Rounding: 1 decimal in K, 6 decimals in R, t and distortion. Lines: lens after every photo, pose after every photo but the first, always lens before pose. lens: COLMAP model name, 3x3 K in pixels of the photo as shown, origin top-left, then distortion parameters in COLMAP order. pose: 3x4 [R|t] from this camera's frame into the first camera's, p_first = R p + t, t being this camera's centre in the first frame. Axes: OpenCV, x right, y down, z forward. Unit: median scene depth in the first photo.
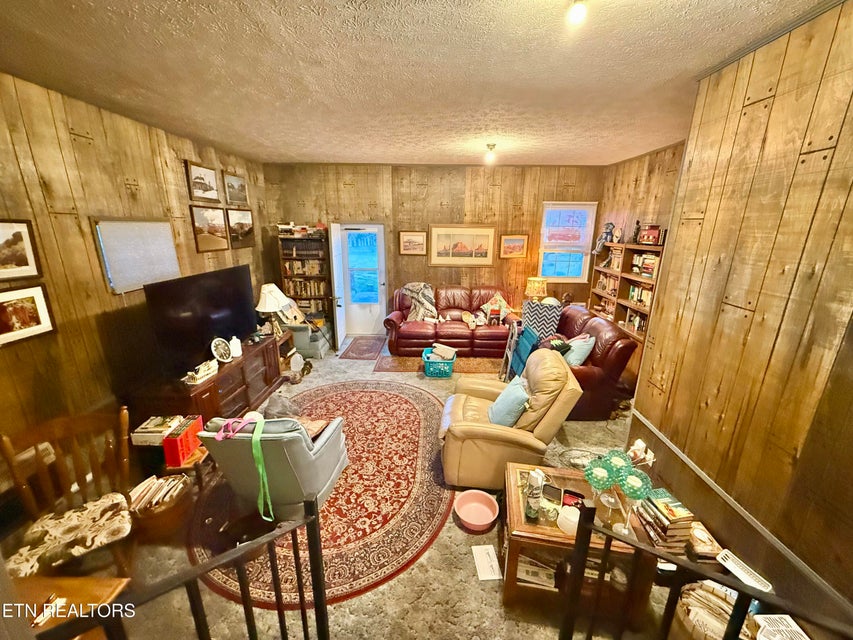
lens RADIAL K [[338.3, 0, 422.9], [0, 338.3, 318.4], [0, 0, 1]] dist [-0.000083, -0.000213]
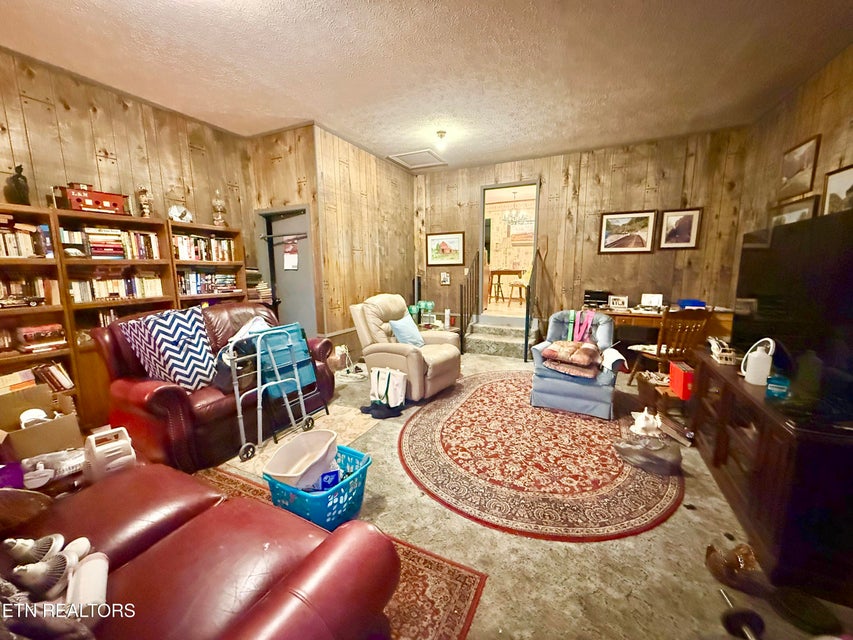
lens RADIAL K [[338.3, 0, 426.4], [0, 338.3, 319.1], [0, 0, 1]] dist [-0.000083, -0.000213]
pose [[-0.913479, -0.061277, 0.402246, -0.259155], [0.108155, 0.916463, 0.385225, -0.226898], [-0.392249, 0.395400, -0.830542, 1.483787]]
